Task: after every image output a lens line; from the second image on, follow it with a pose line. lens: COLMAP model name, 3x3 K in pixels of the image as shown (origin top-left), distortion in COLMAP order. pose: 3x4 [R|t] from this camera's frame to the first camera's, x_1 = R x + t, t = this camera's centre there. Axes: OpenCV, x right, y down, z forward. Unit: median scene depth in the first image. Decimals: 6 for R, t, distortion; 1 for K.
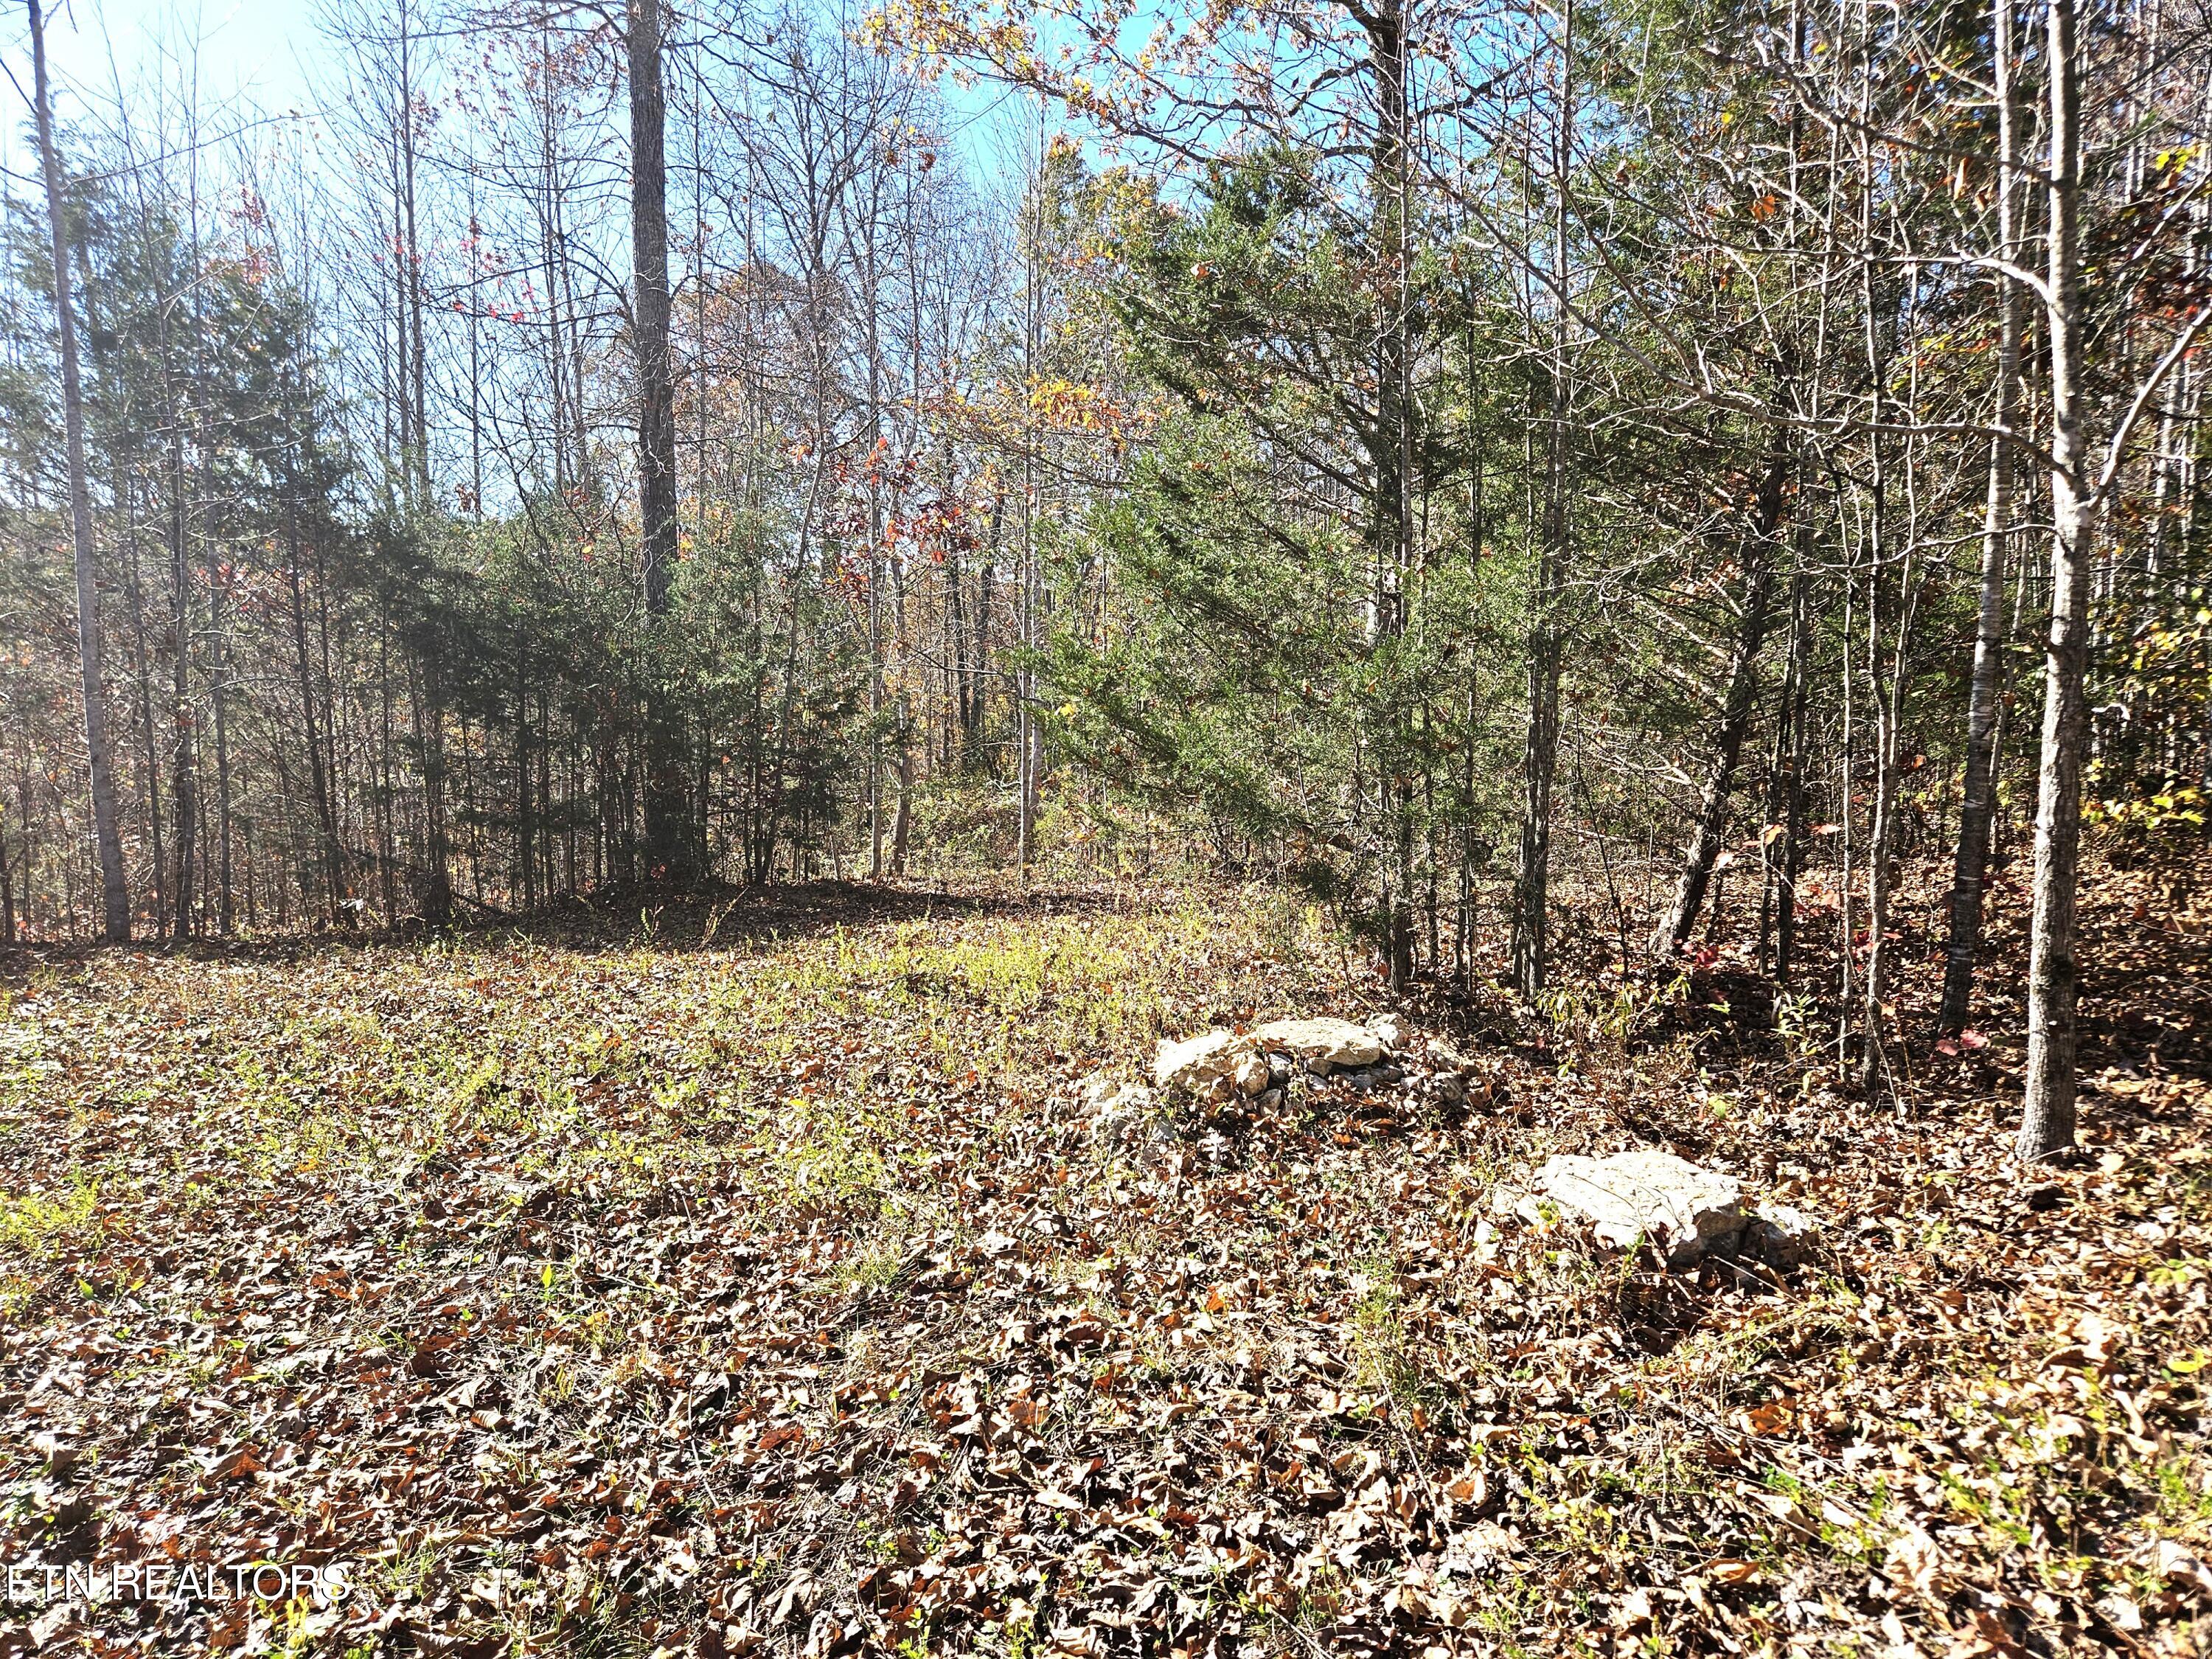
lens RADIAL K [[1238.5, 0, 1106.0], [0, 1238.5, 829.5], [0, 0, 1]] dist [0.004963, -0.018535]
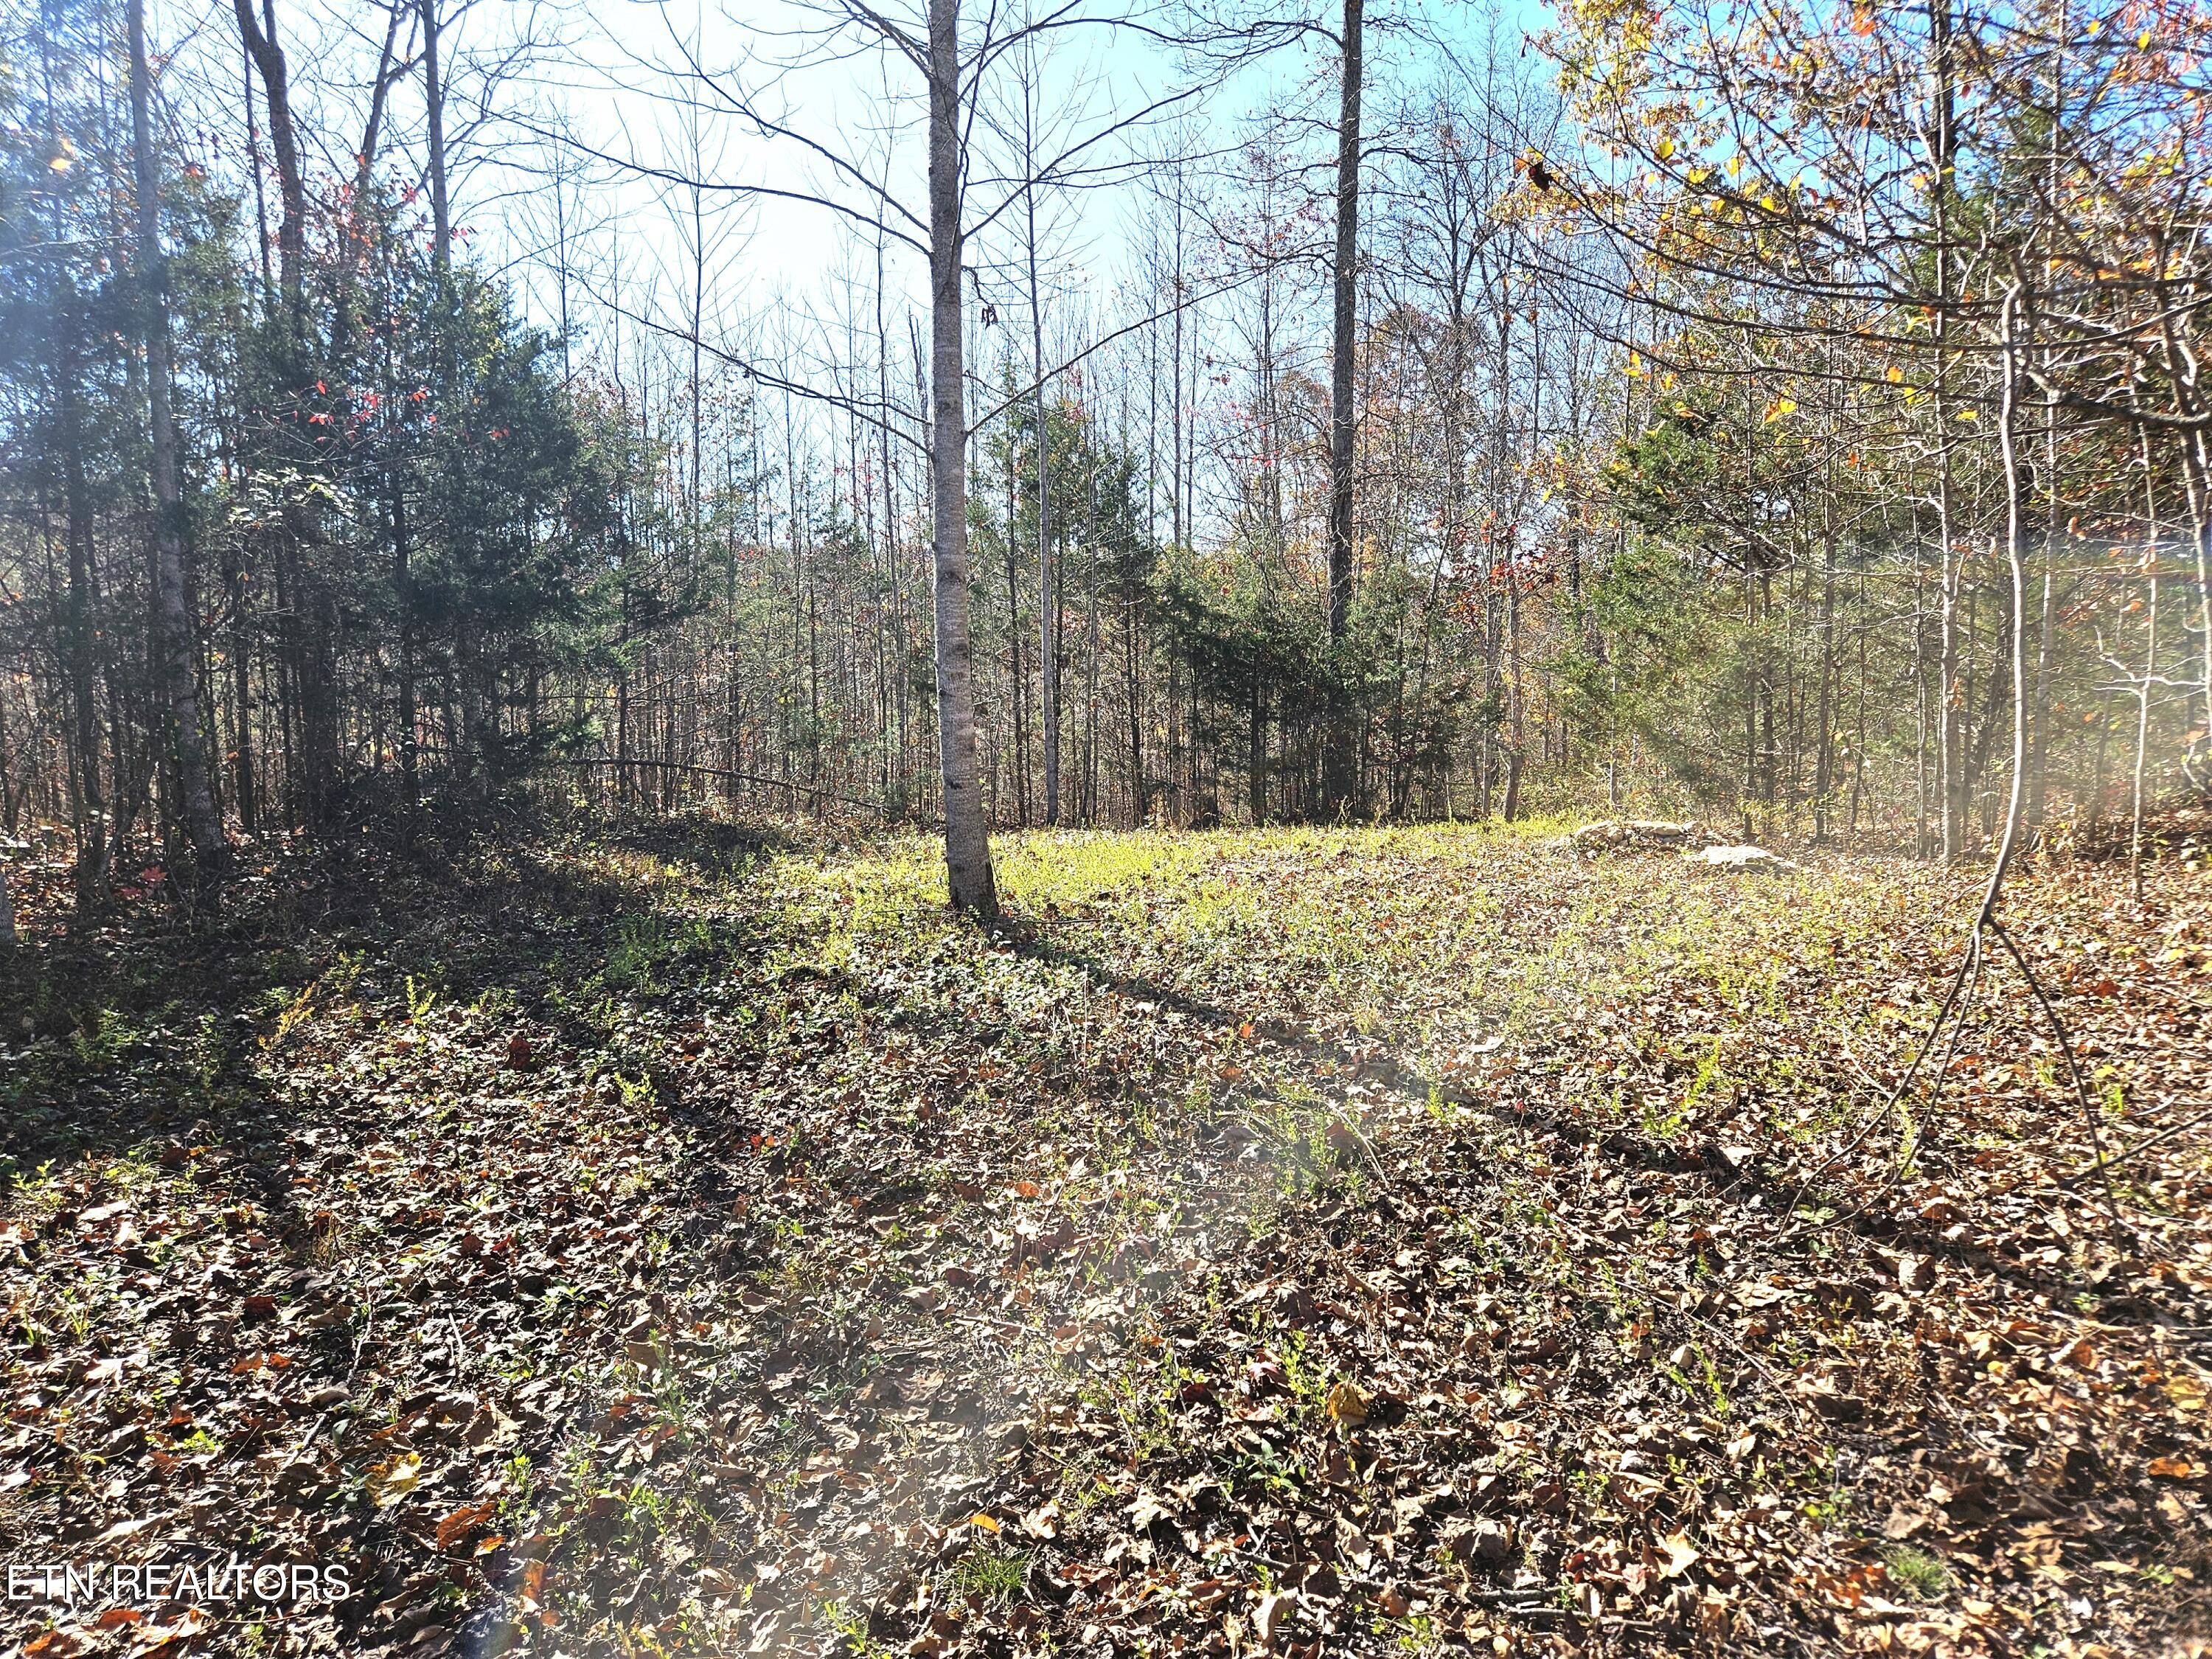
lens RADIAL K [[1238.5, 0, 1106.0], [0, 1238.5, 829.5], [0, 0, 1]] dist [0.004963, -0.018535]
pose [[0.881439, 0.038424, -0.470733, 0.119152], [-0.039345, 0.999195, 0.007888, 0.065620], [0.470657, 0.011569, 0.882241, -0.495343]]
